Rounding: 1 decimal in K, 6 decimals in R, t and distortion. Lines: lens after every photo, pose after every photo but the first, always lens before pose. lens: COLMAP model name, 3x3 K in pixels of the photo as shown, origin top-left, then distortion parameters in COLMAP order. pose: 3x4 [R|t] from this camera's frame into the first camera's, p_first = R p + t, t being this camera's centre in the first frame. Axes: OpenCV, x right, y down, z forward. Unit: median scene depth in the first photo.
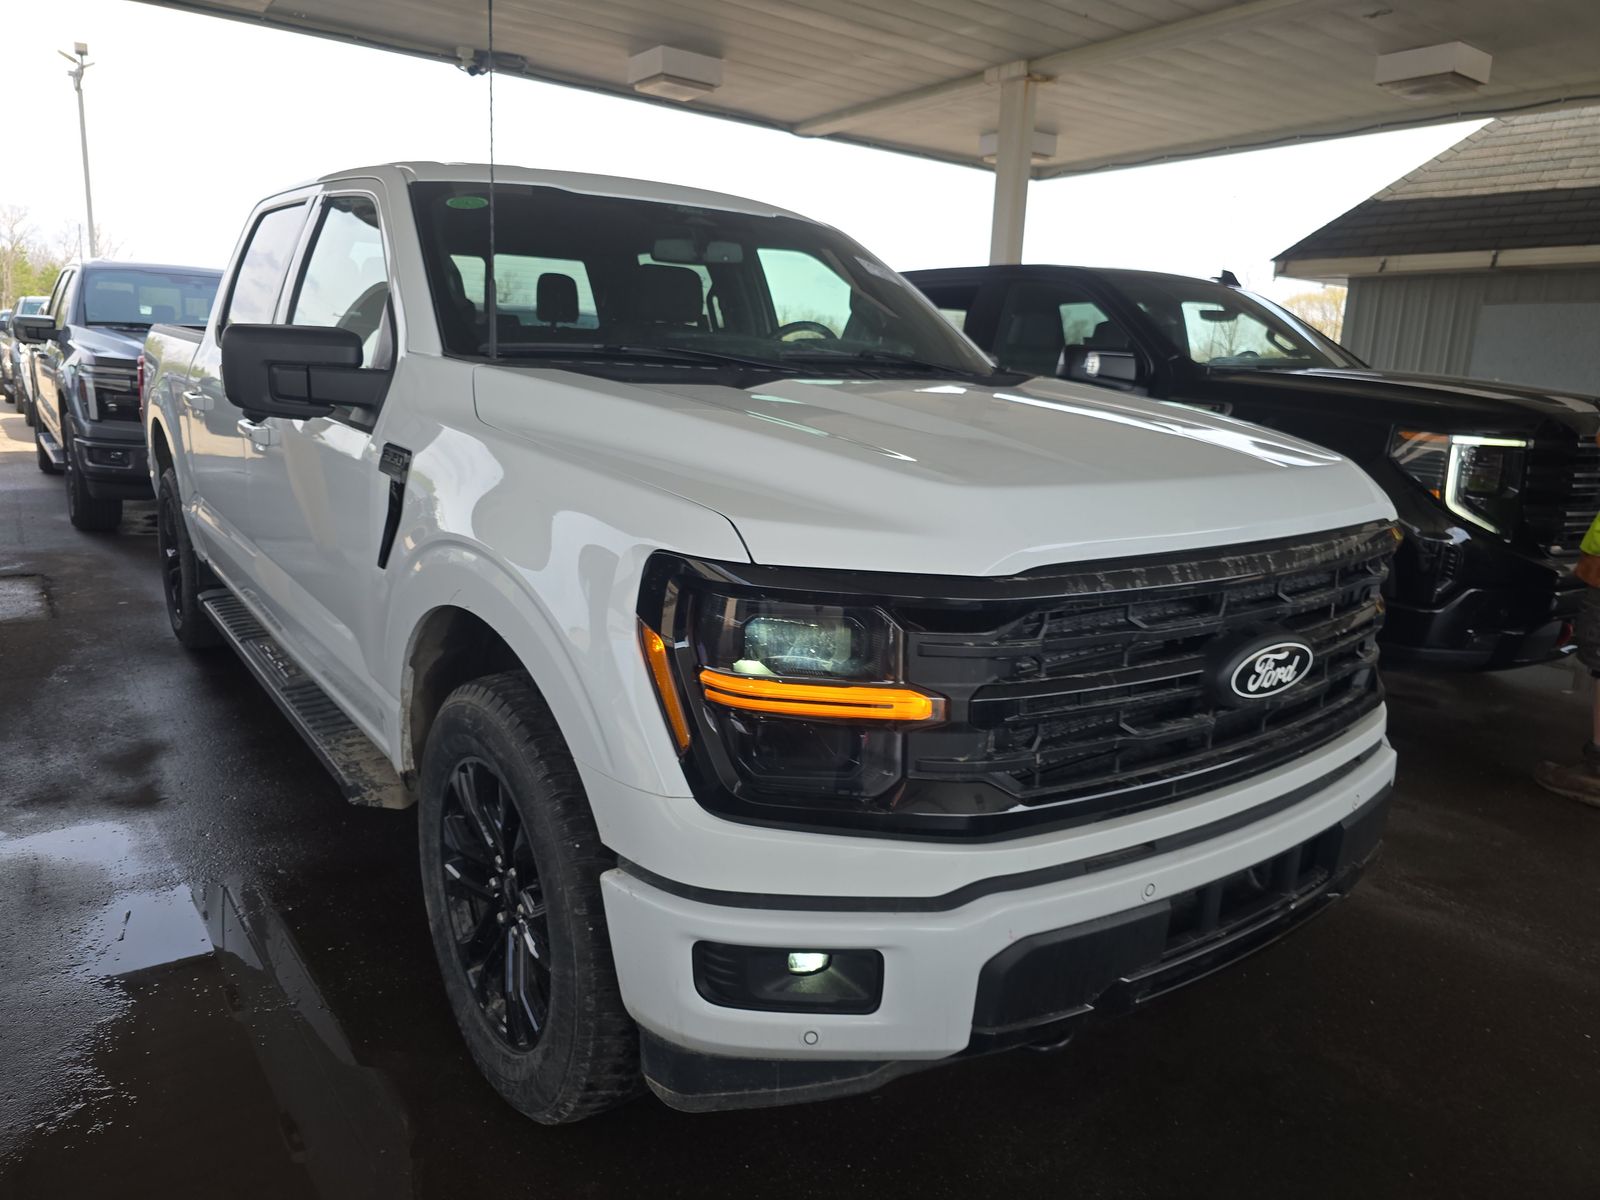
lens RADIAL K [[1079.9, 0, 805.6], [0, 1079.9, 592.4], [0, 0, 1]] dist [0.048824, -0.055018]
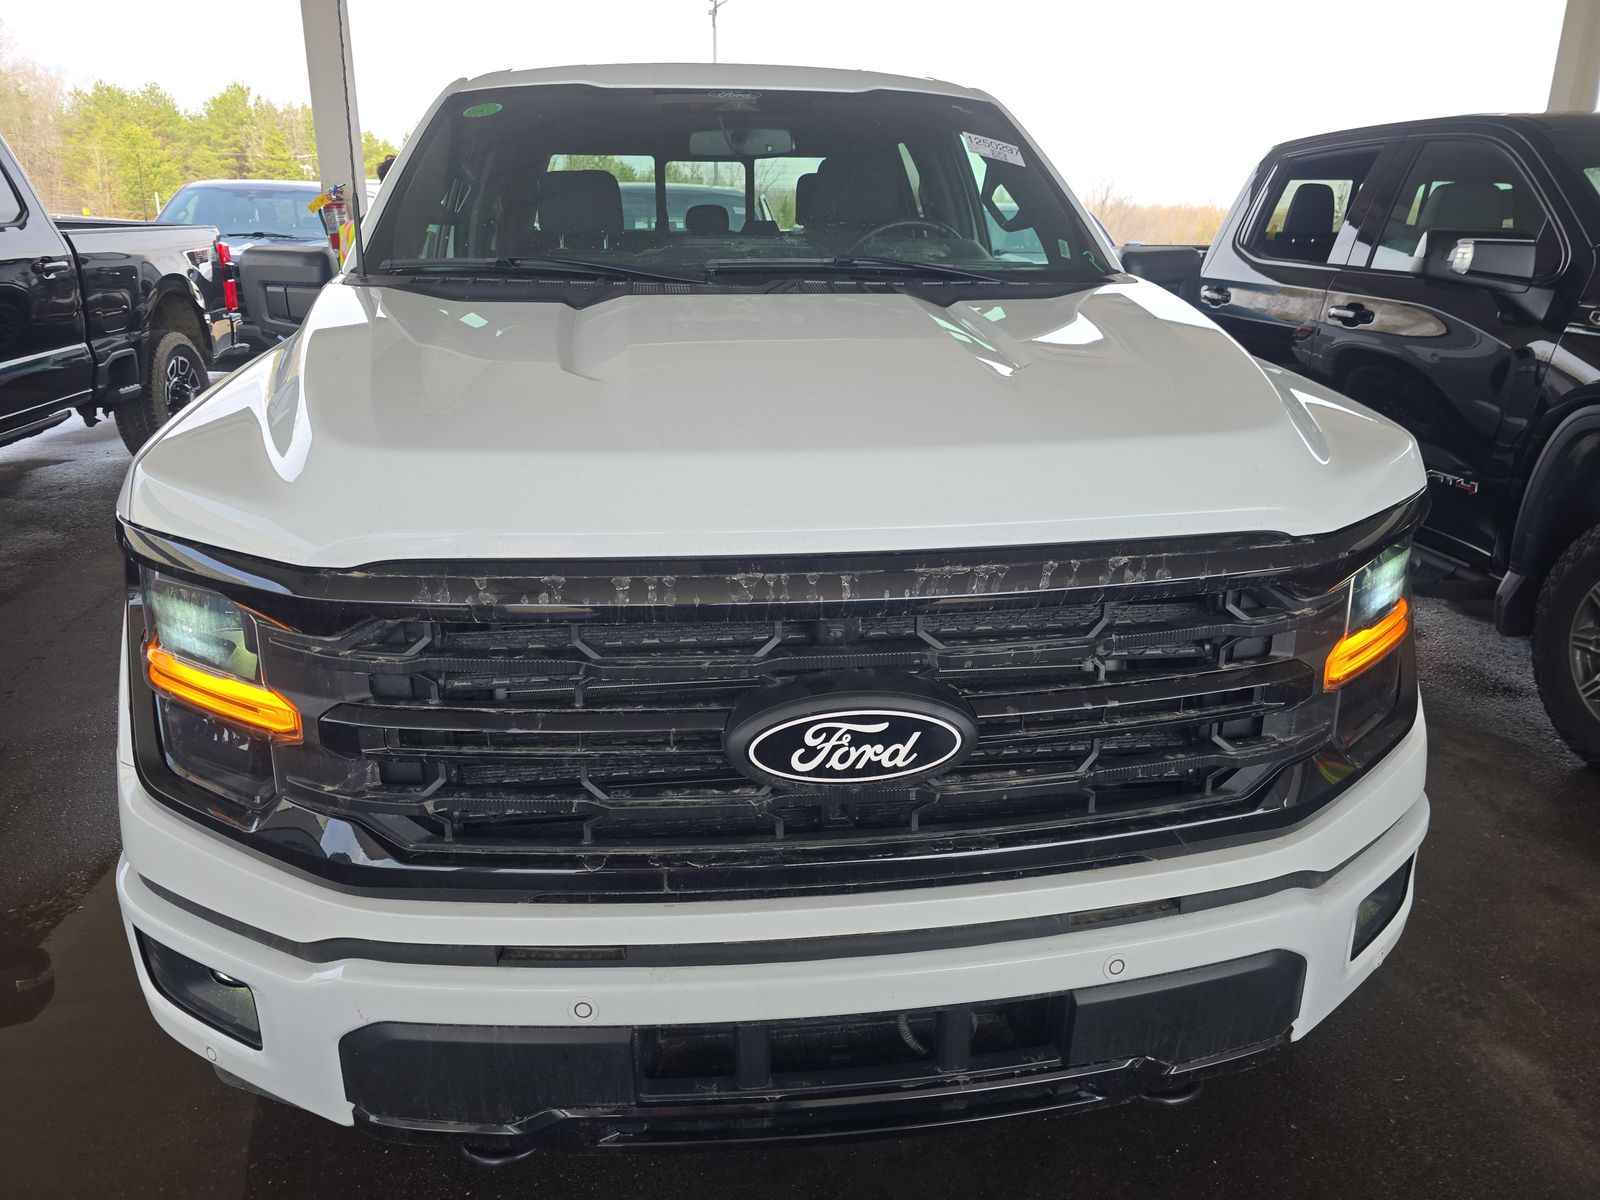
lens RADIAL K [[1079.9, 0, 805.6], [0, 1079.9, 592.4], [0, 0, 1]] dist [0.048824, -0.055018]
pose [[0.869283, 0.122076, -0.479004, 0.711844], [-0.080181, 0.991015, 0.107054, -0.090922], [0.487769, -0.054653, 0.871260, 0.415036]]
